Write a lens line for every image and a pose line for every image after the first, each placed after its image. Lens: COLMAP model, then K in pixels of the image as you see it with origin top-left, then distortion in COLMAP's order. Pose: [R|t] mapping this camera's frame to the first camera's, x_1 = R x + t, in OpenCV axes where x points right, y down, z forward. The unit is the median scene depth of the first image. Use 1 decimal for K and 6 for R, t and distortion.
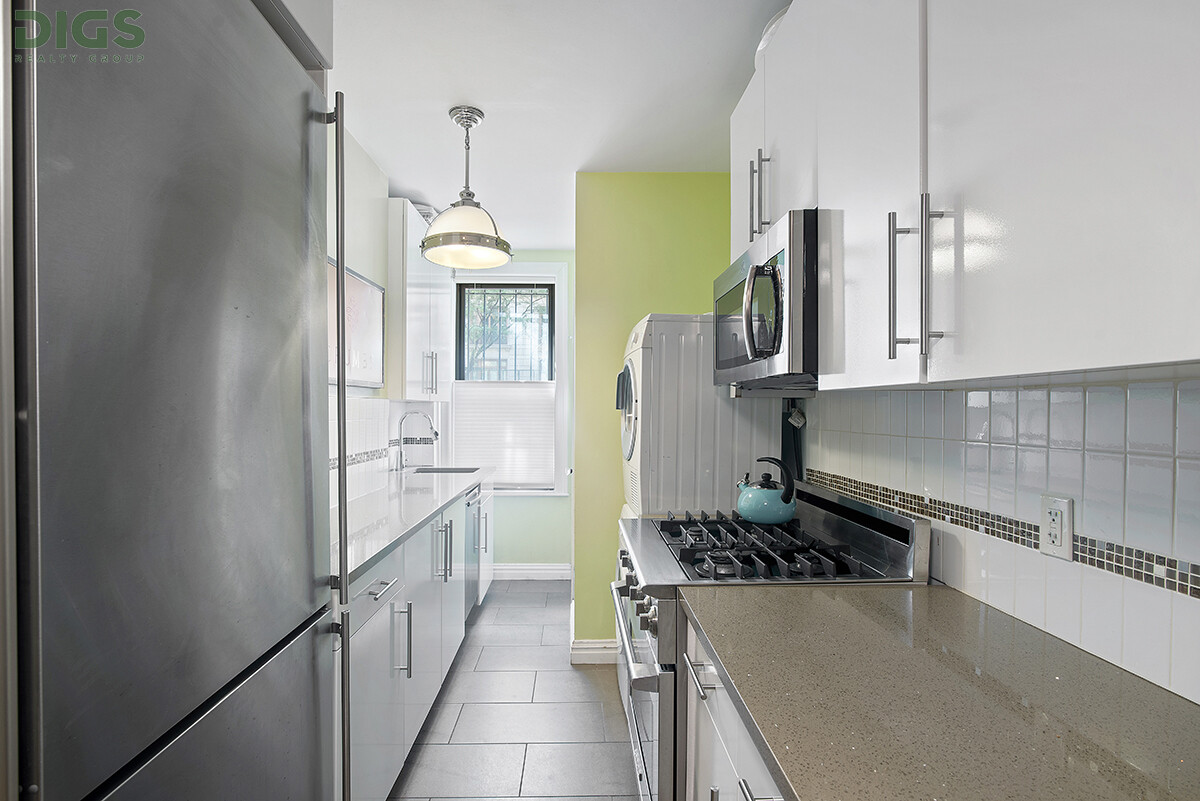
lens RADIAL K [[555.4, 0, 671.5], [0, 555.4, 412.6], [0, 0, 1]] dist [-0.000543, -0.000033]
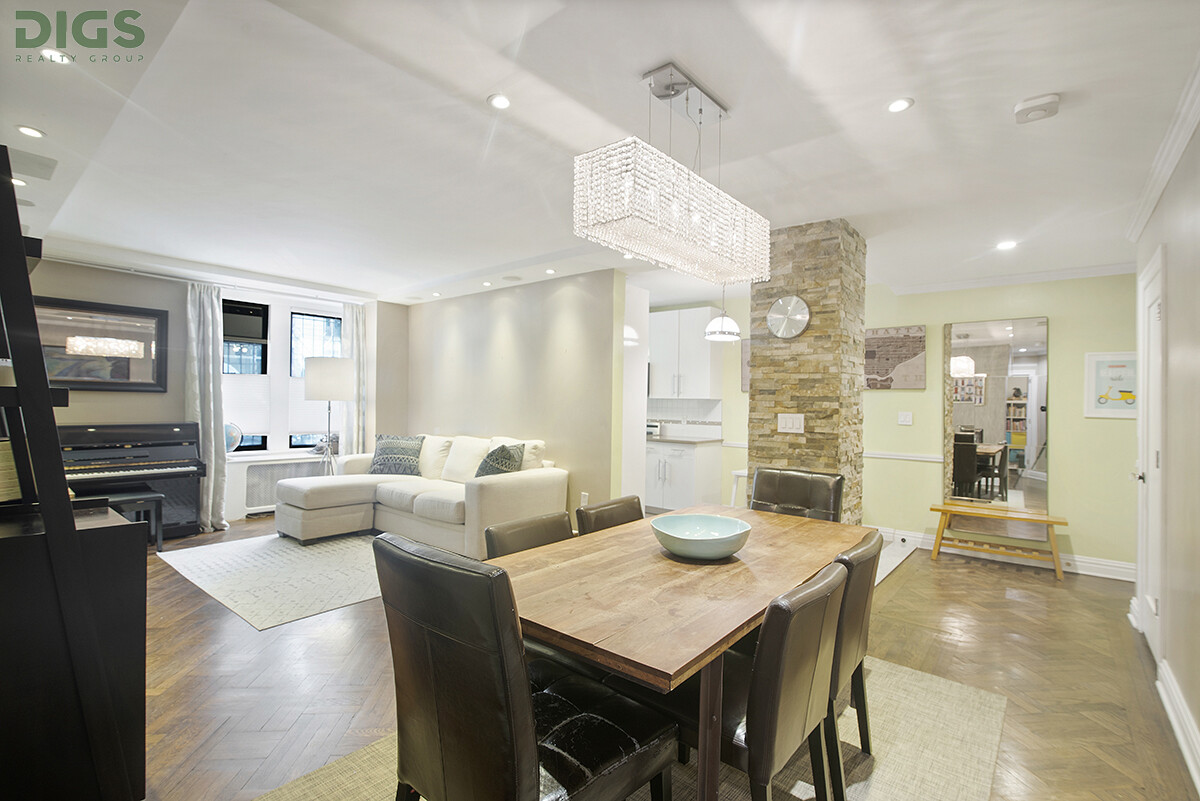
lens RADIAL K [[555.4, 0, 598.4], [0, 555.4, 404.3], [0, 0, 1]] dist [-0.000543, -0.000033]
pose [[0.764090, 0.008367, 0.645055, -1.976350], [-0.012251, 0.999924, 0.001541, 0.010611], [-0.644993, -0.009080, 0.764134, -1.538582]]
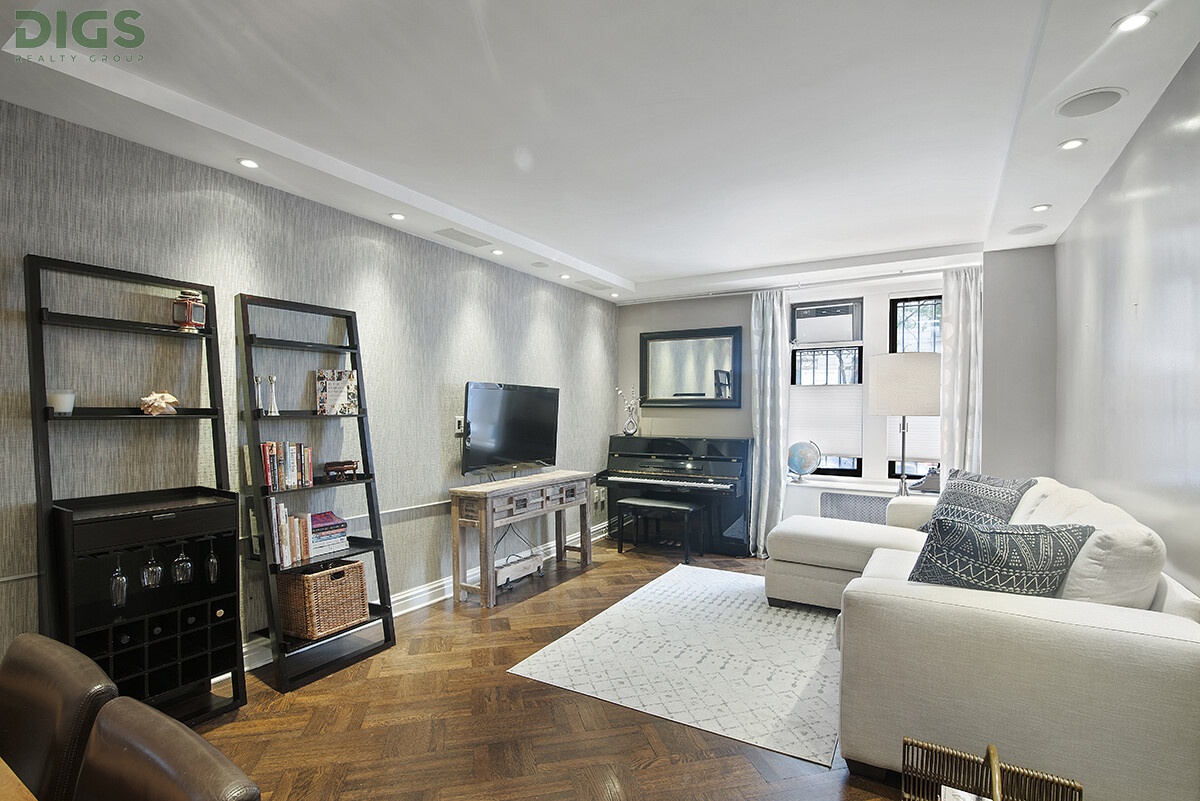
lens RADIAL K [[555.4, 0, 608.3], [0, 555.4, 418.7], [0, 0, 1]] dist [-0.000543, -0.000033]
pose [[0.760178, 0.010239, -0.649634, -0.769995], [-0.005086, 0.999939, 0.009809, 0.010886], [0.649695, -0.004152, 0.760184, -0.731900]]
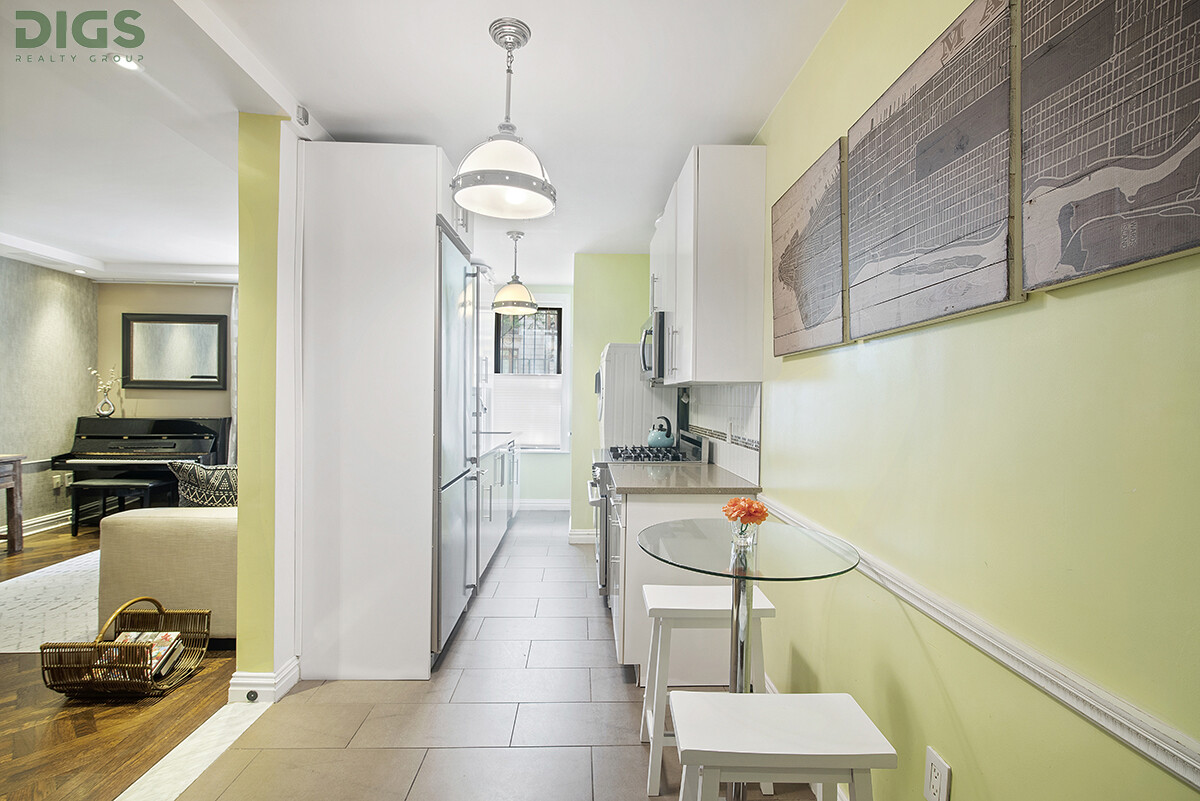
lens RADIAL K [[555.4, 0, 597.0], [0, 555.4, 400.0], [0, 0, 1]] dist [-0.000543, -0.000033]
pose [[0.989241, 0.008593, -0.146039, 0.193397], [-0.008734, 0.999962, -0.000323, 0.018604], [0.146031, 0.001595, 0.989279, -0.869503]]
